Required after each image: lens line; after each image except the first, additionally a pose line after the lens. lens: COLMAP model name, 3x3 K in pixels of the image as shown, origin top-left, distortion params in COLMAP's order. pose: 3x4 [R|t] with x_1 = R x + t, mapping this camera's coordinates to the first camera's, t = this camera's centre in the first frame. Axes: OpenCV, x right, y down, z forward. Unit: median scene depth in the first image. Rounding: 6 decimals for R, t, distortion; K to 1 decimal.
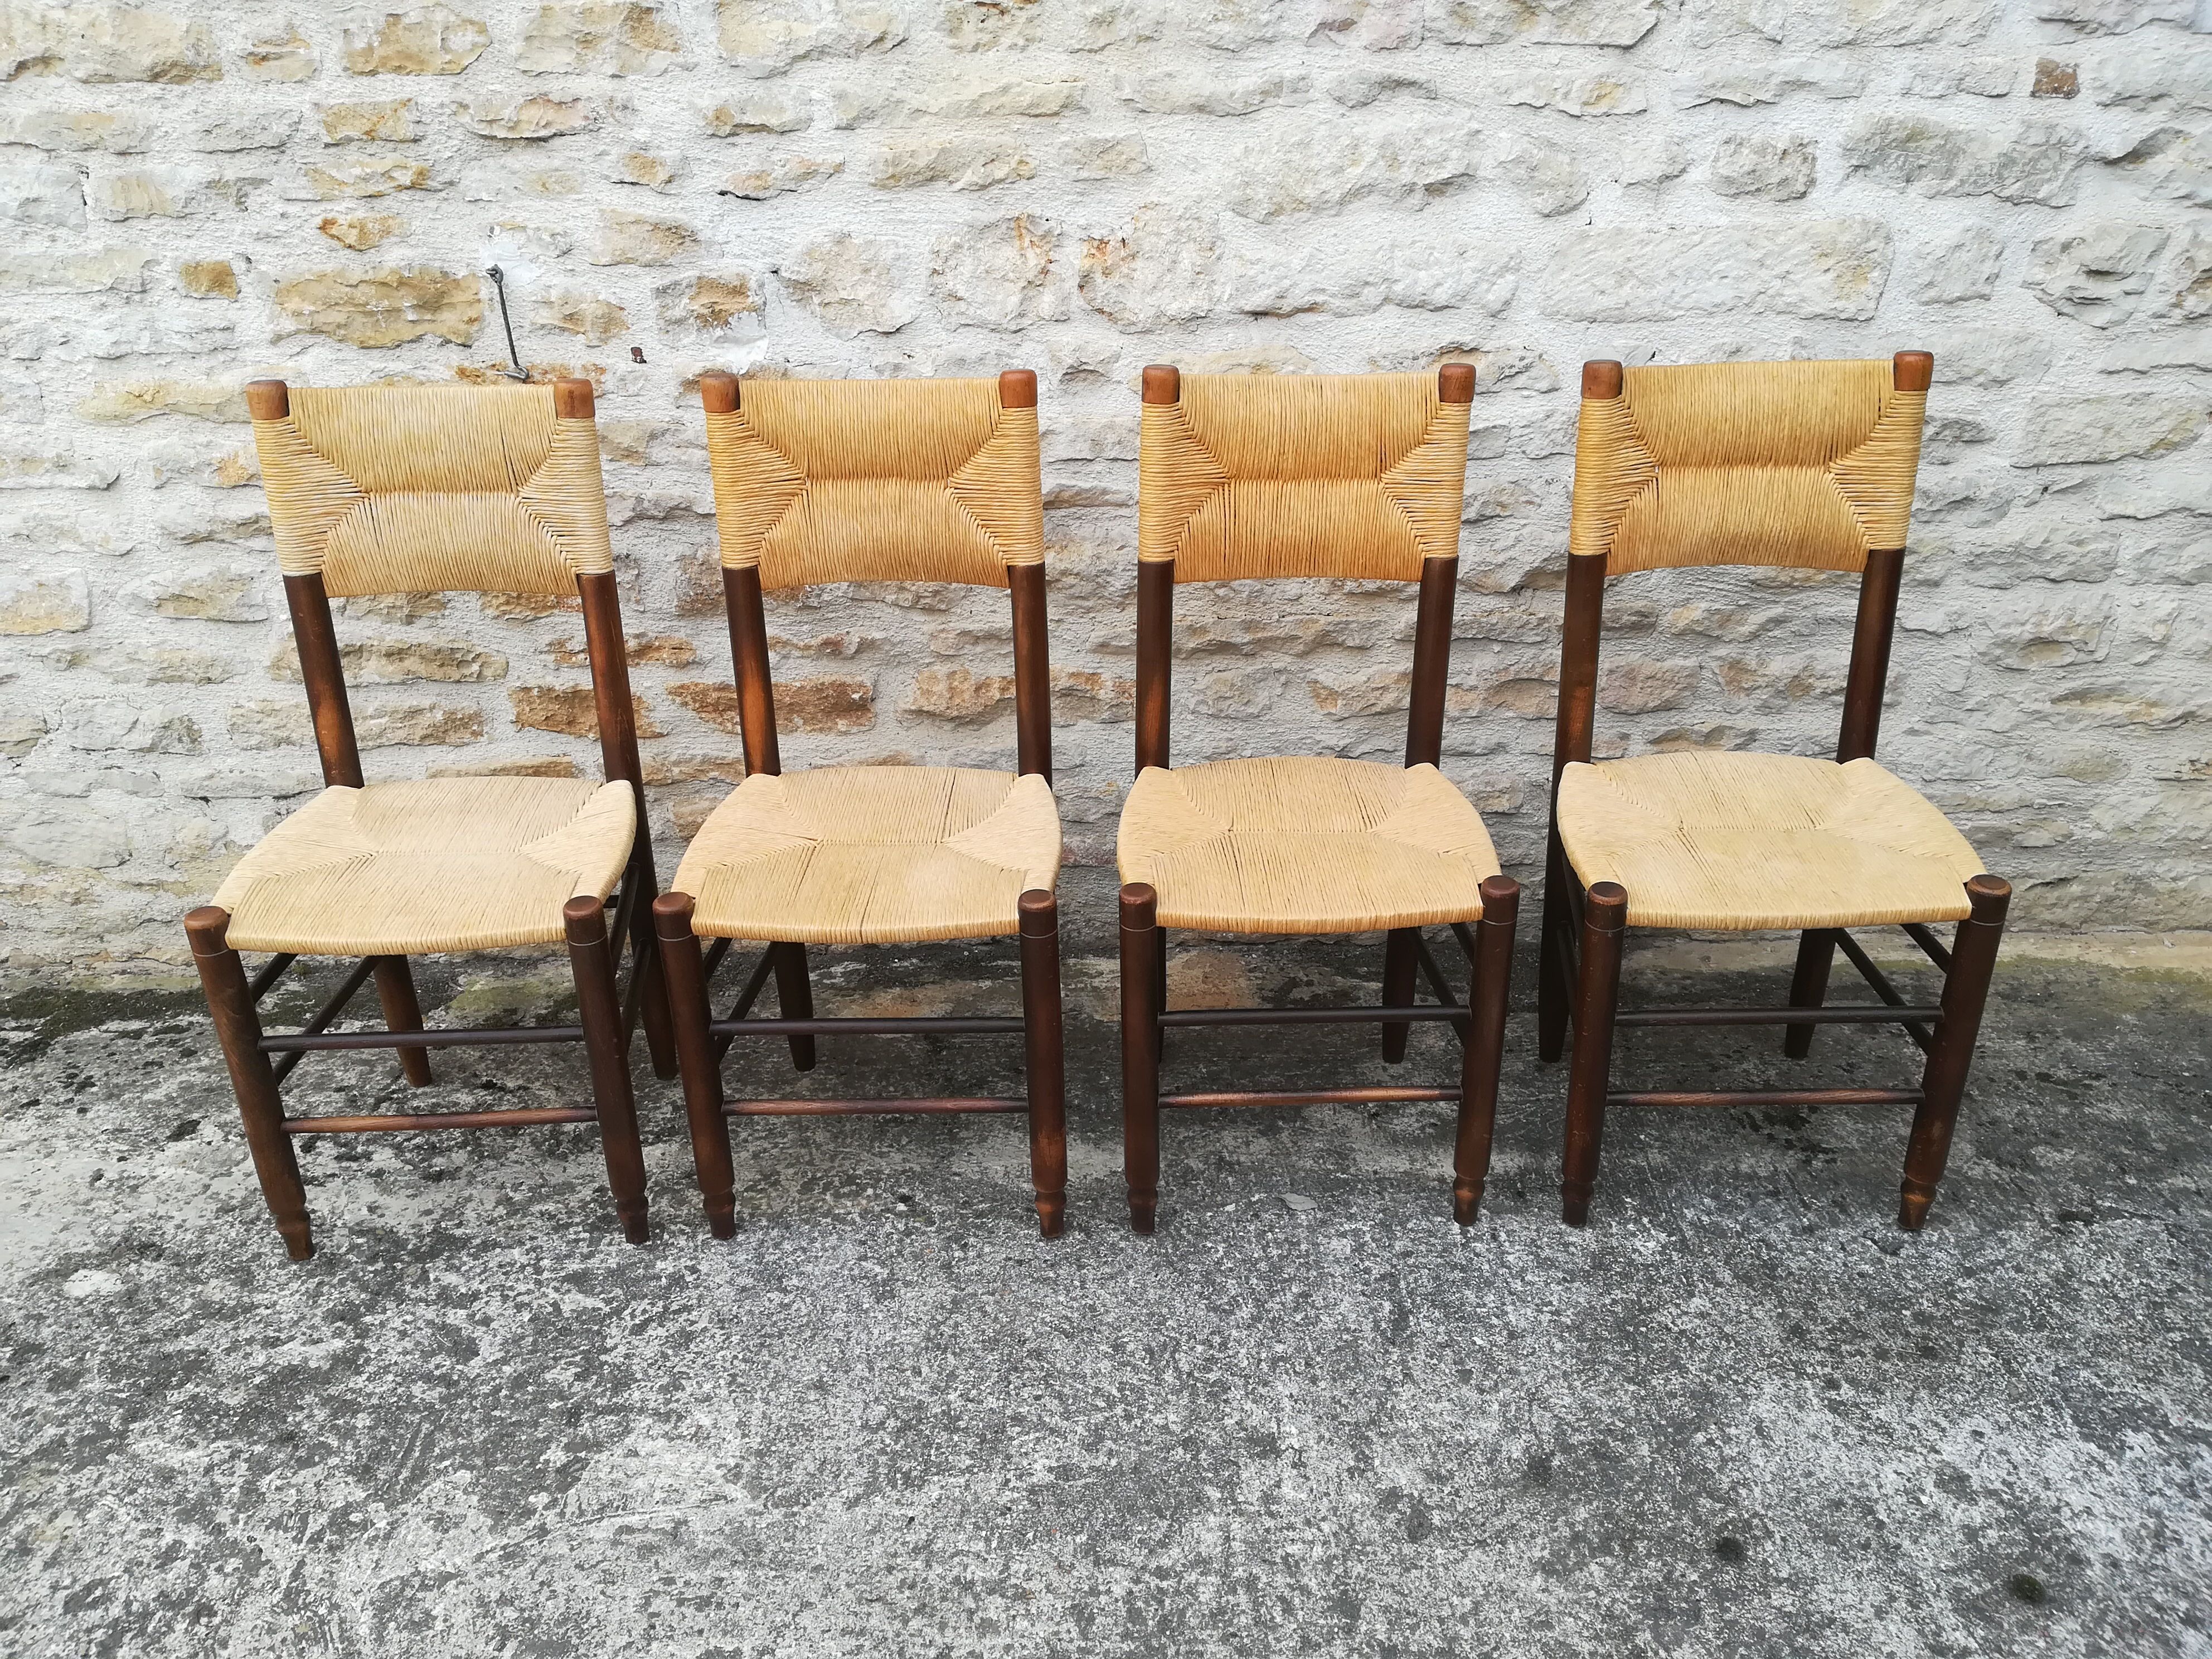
lens RADIAL K [[1721.3, 0, 1111.9], [0, 1721.3, 844.0], [0, 0, 1]] dist [0.056371, -0.077954]
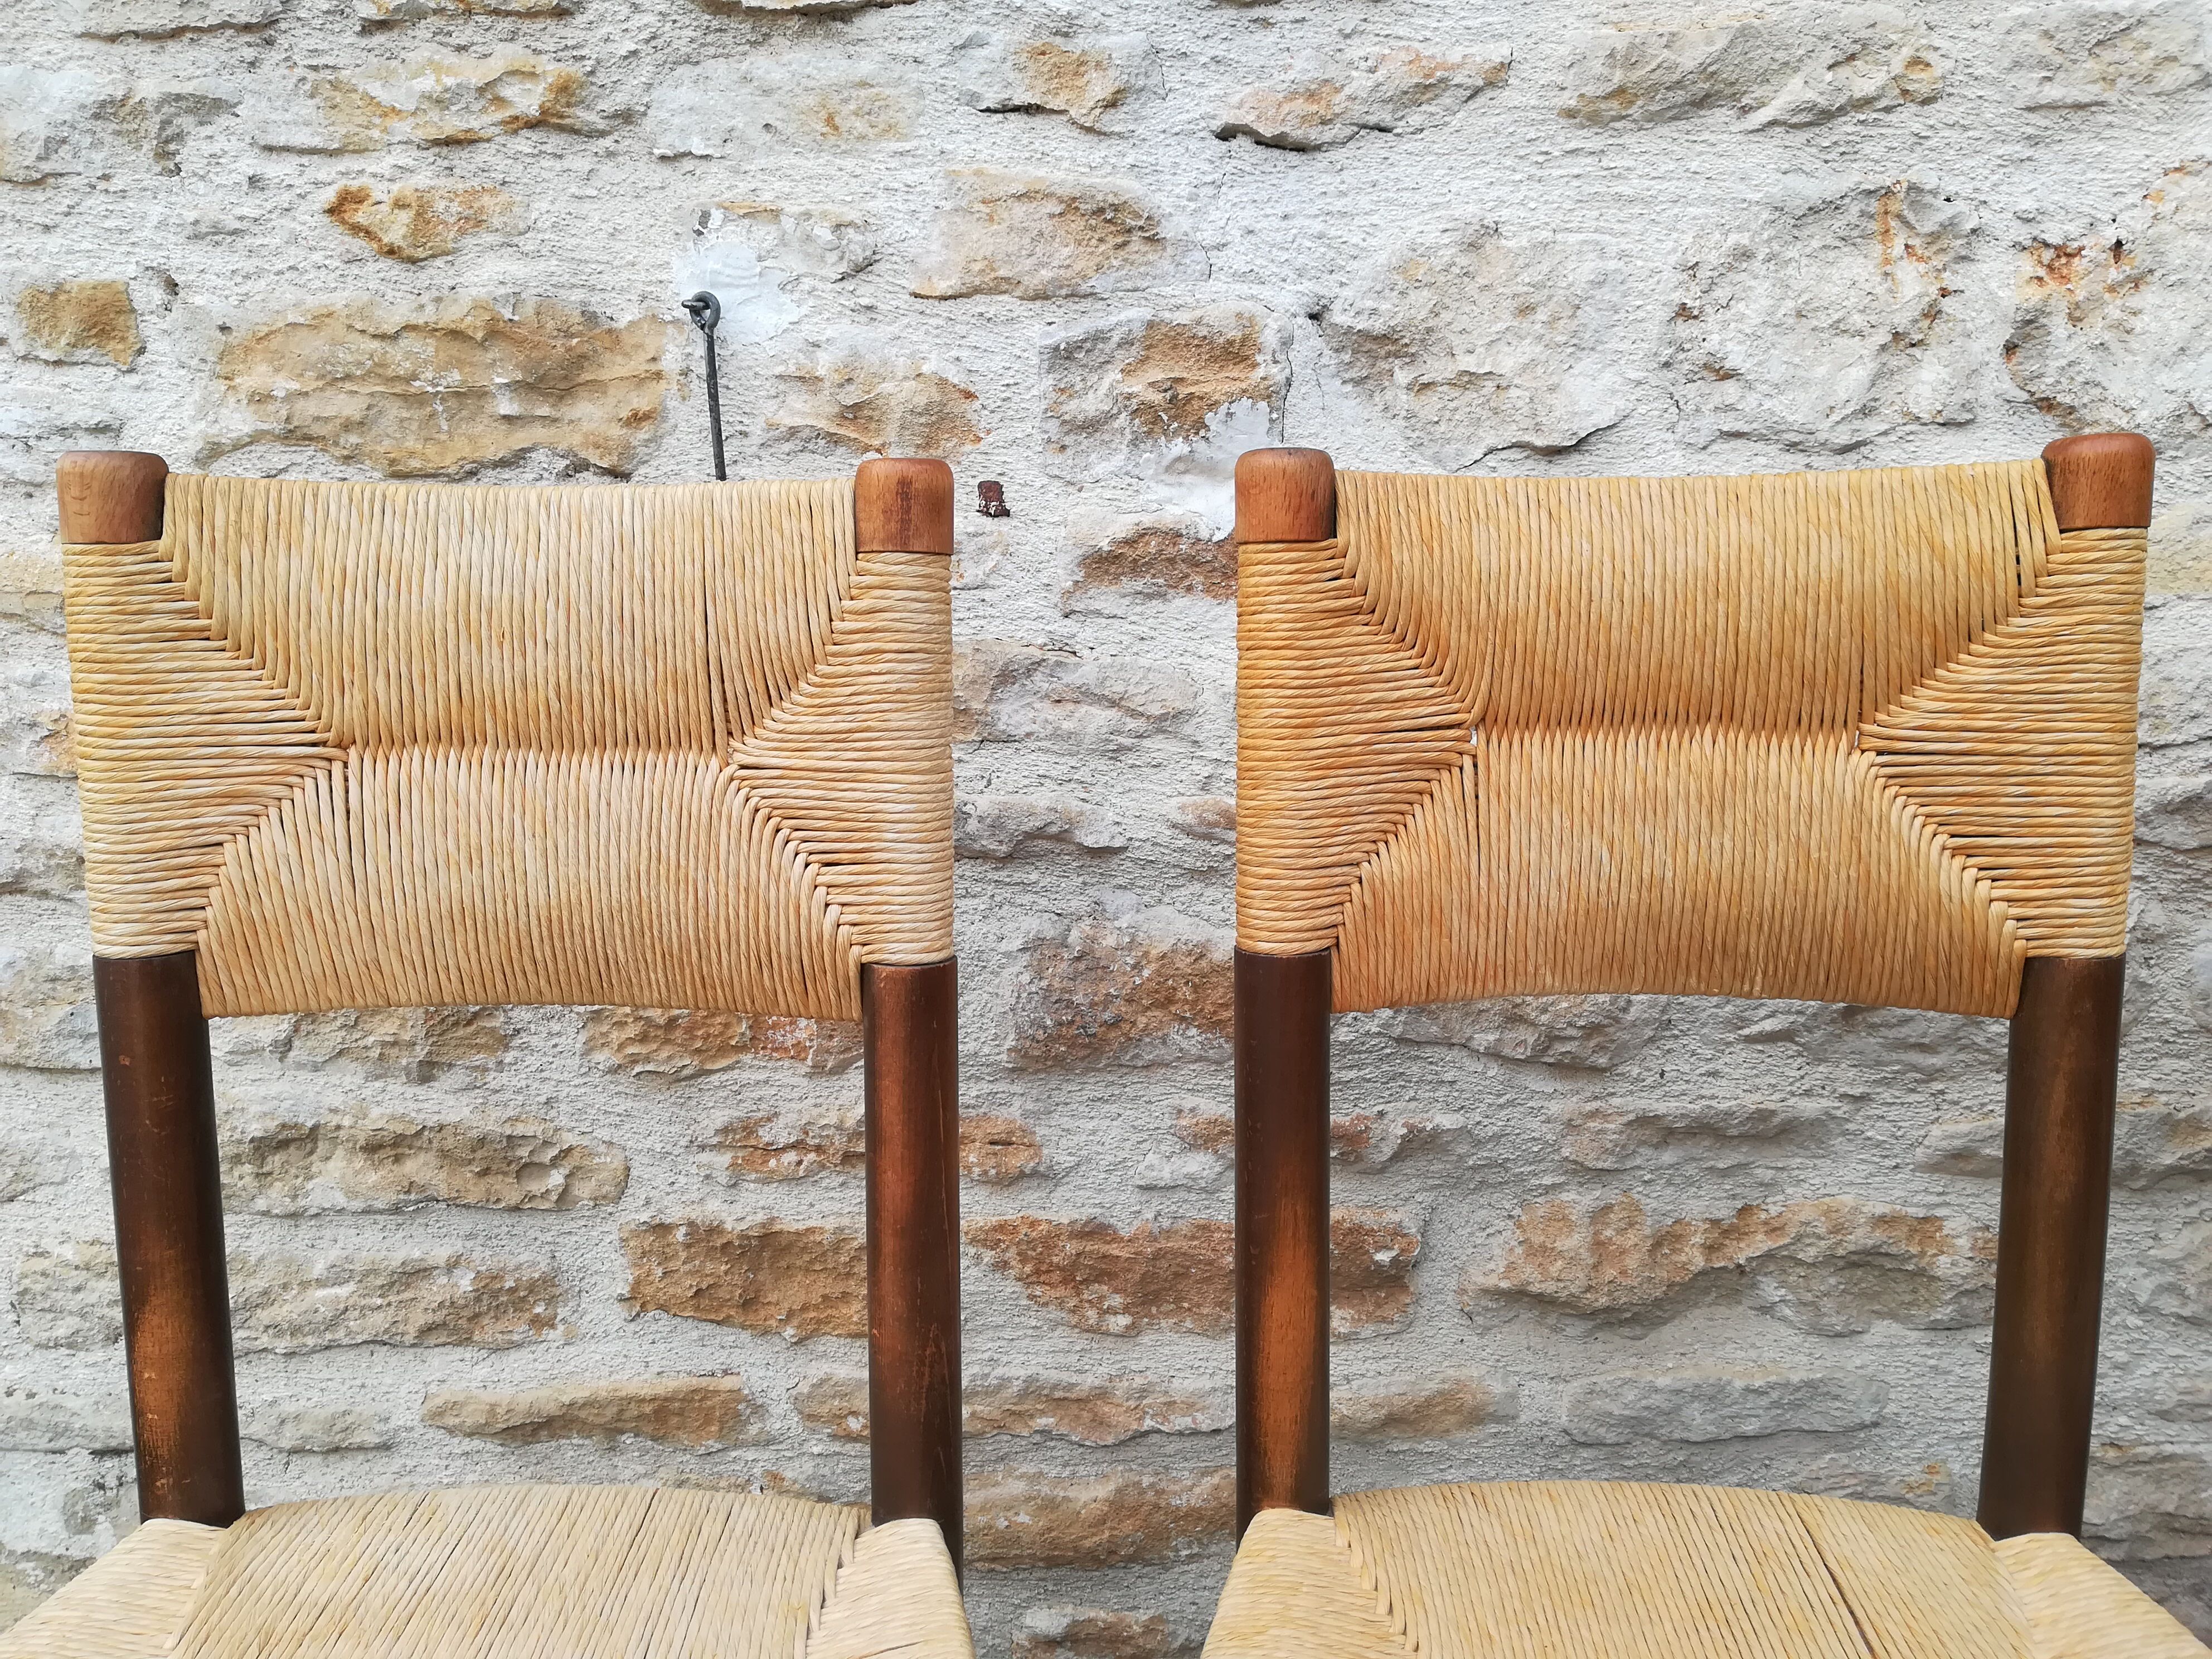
lens RADIAL K [[1721.3, 0, 1114.1], [0, 1721.3, 843.5], [0, 0, 1]] dist [0.056371, -0.077954]
pose [[0.999389, 0.015433, -0.031362, -0.237663], [-0.022972, 0.966262, -0.256535, -0.083973], [0.026345, 0.257098, 0.966026, 0.618333]]
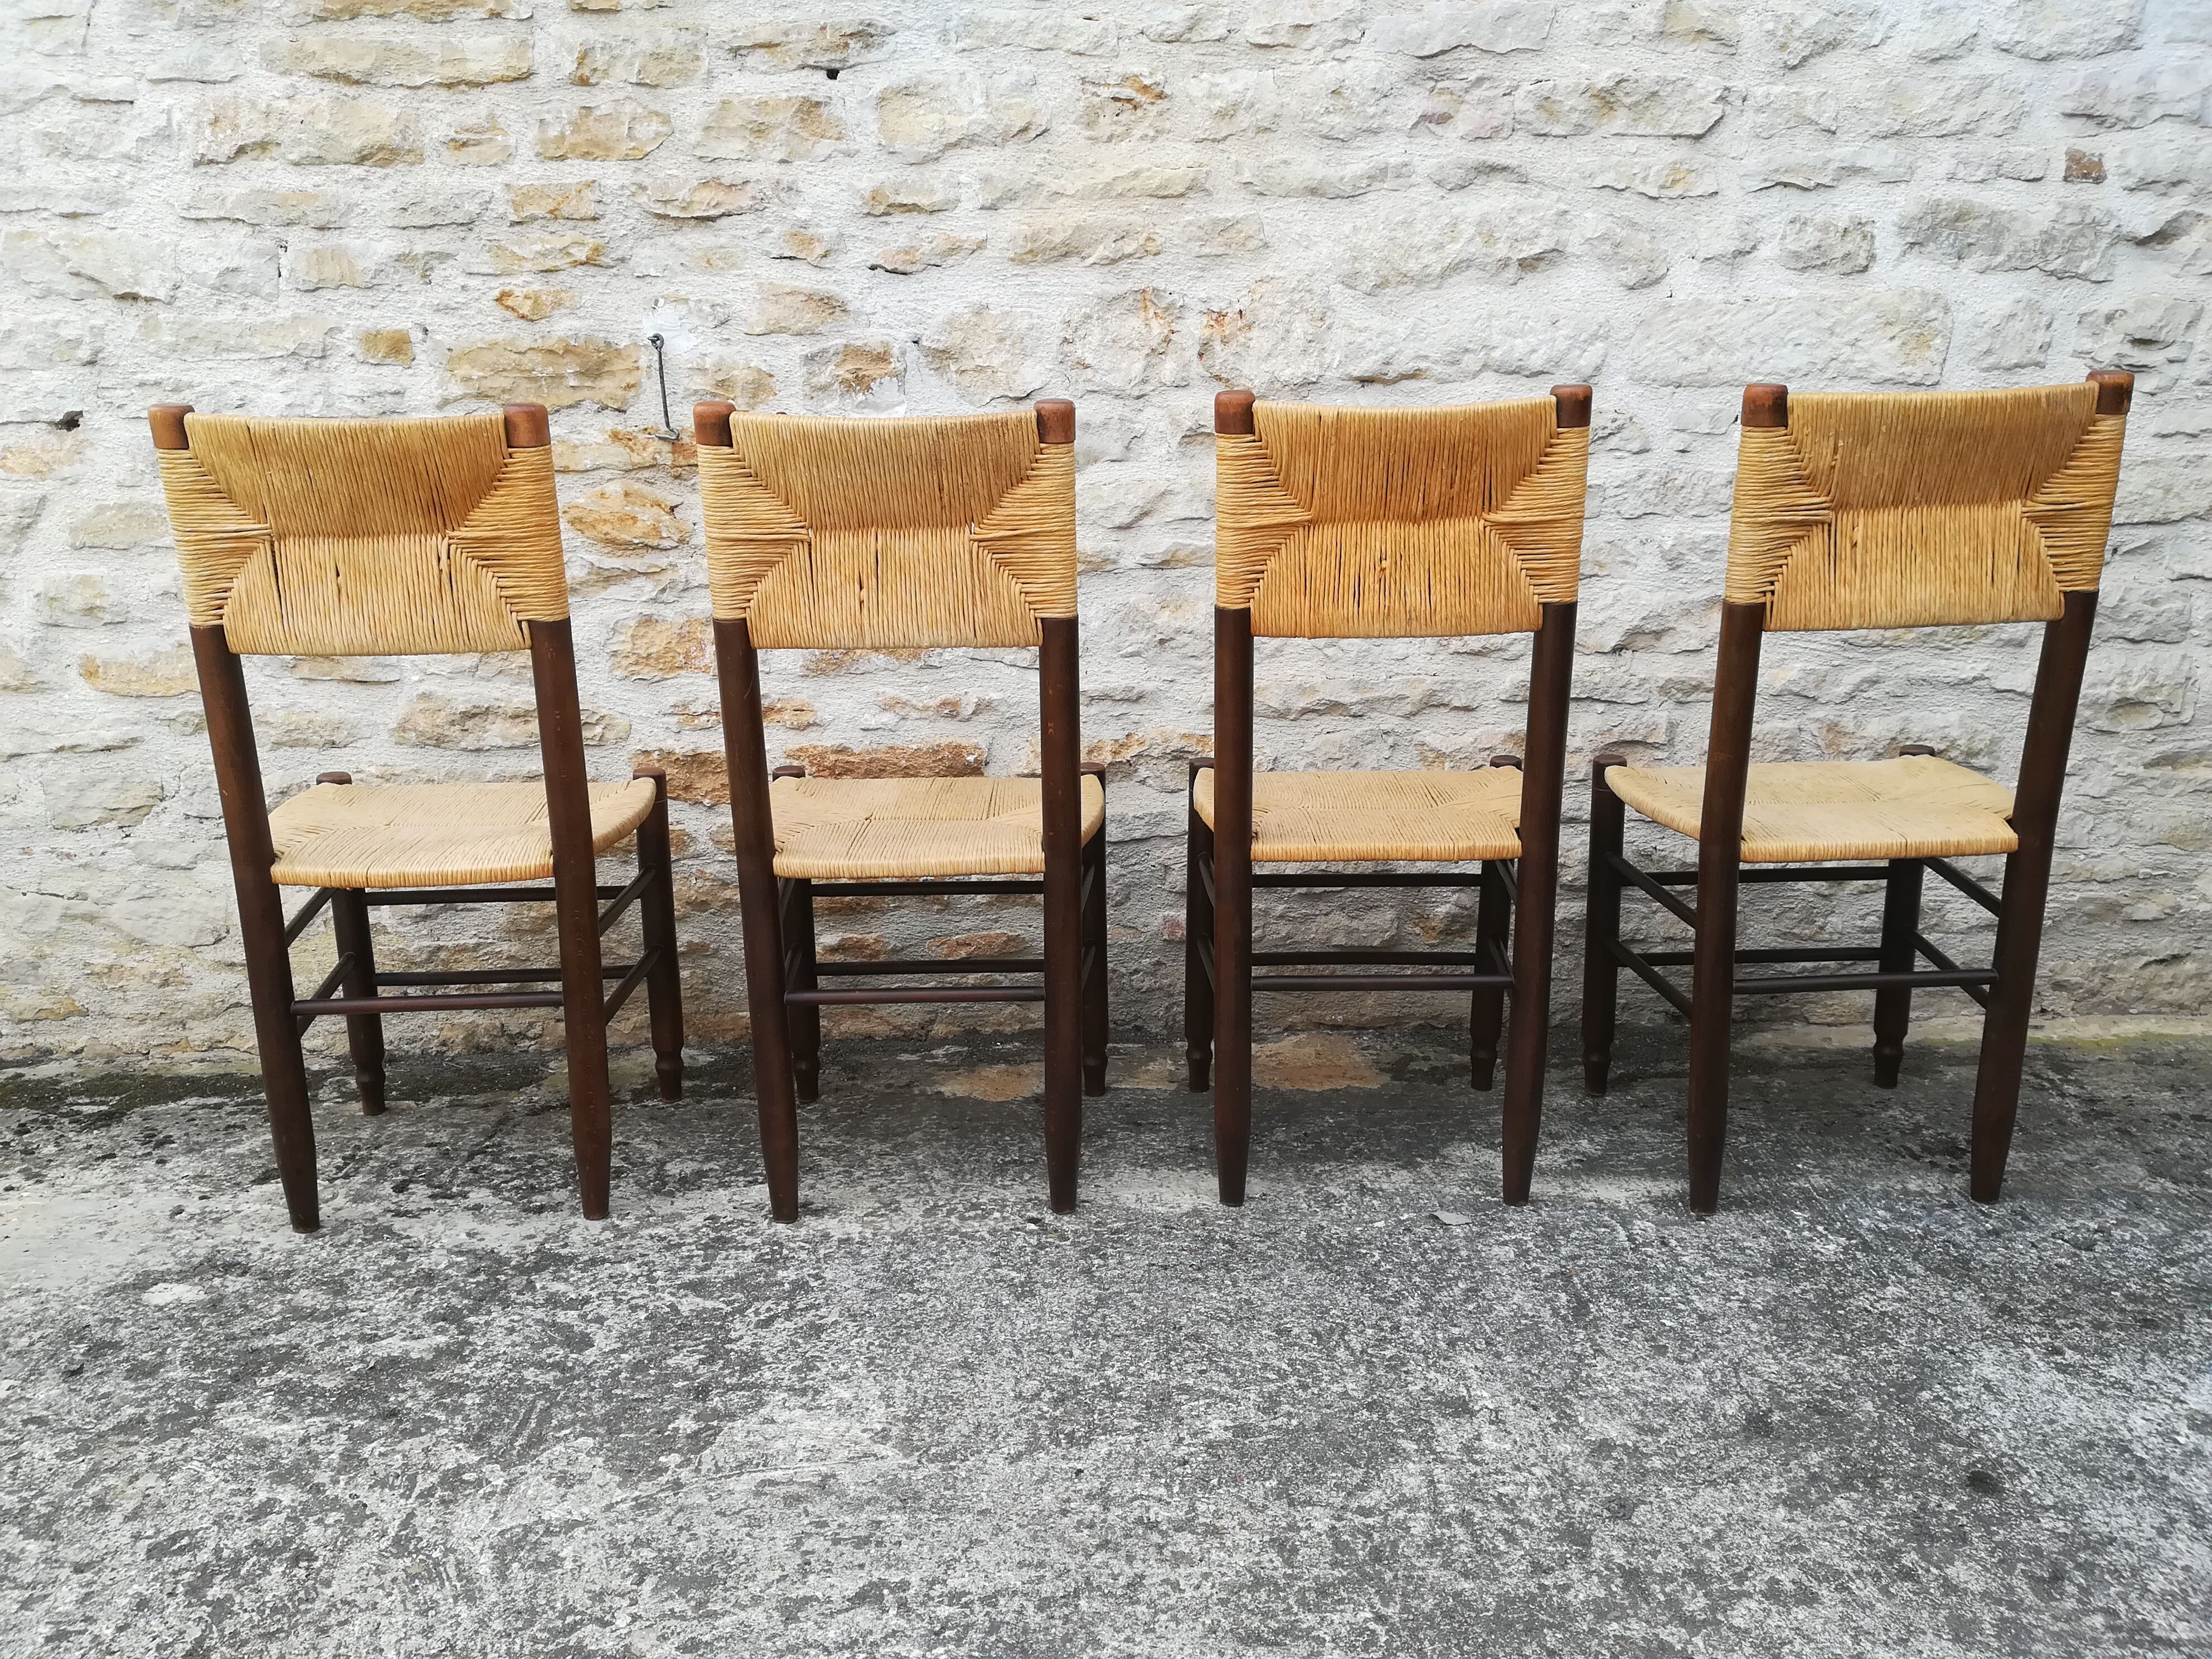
lens RADIAL K [[1721.3, 0, 1109.9], [0, 1721.3, 842.7], [0, 0, 1]] dist [0.056371, -0.077954]
pose [[0.999938, -0.003685, 0.010486, -0.089315], [0.006045, 0.971999, -0.234907, 0.231355], [-0.009326, 0.234956, 0.971961, 0.030040]]
